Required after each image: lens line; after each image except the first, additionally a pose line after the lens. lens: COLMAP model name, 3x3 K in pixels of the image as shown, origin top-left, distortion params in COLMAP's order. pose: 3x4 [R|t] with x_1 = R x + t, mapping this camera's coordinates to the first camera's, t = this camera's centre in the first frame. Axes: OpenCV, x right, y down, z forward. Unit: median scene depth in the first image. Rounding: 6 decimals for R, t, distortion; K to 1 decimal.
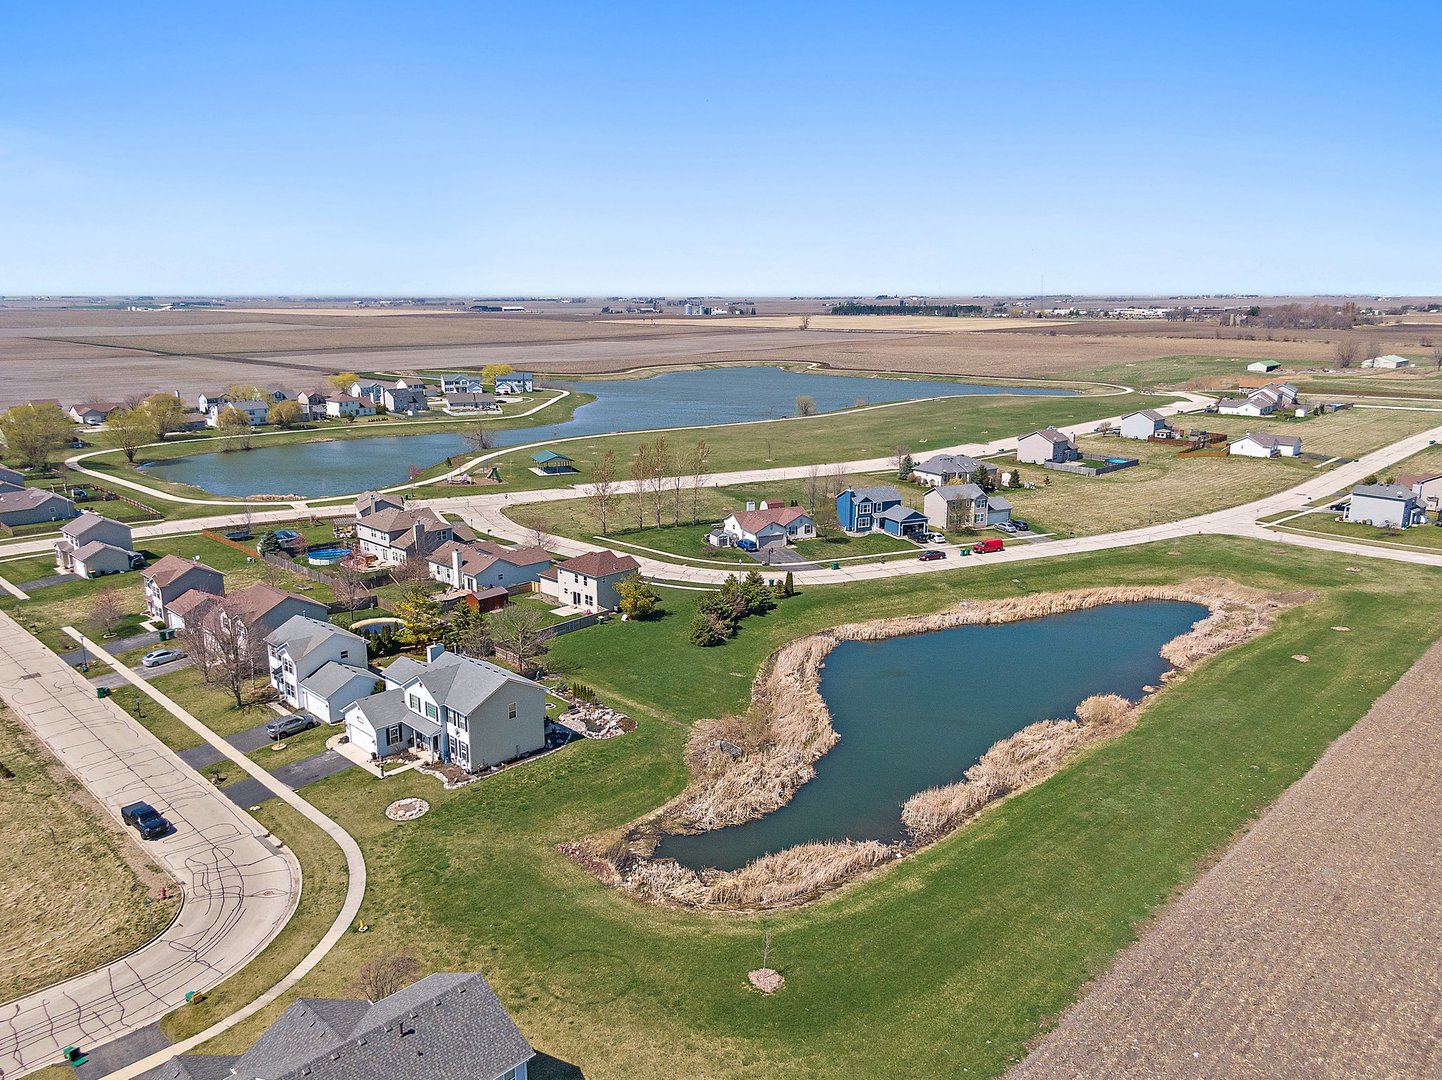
lens RADIAL K [[1061.2, 0, 721.0], [0, 1061.2, 540.0], [0, 0, 1]] dist [0.061201, -0.095960]
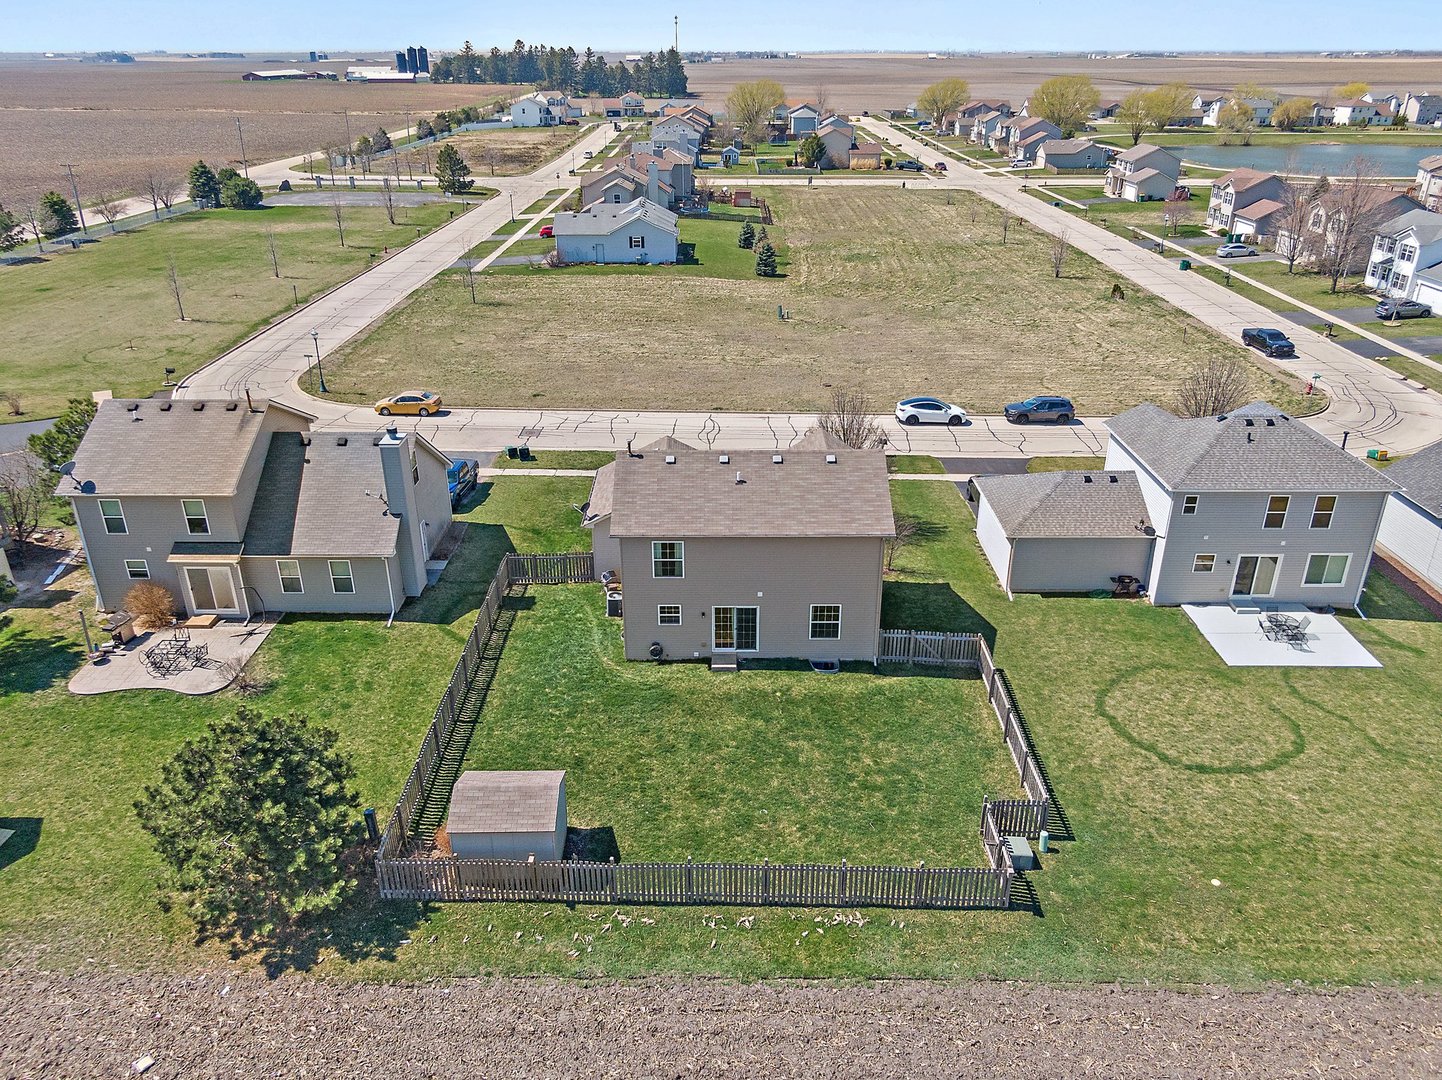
lens RADIAL K [[1061.2, 0, 721.0], [0, 1061.2, 540.0], [0, 0, 1]] dist [0.061201, -0.095960]
pose [[0.698232, 0.301902, -0.649097, -0.118281], [-0.159471, 0.949535, 0.270097, 0.155360], [0.697883, -0.085078, 0.711141, -0.053381]]
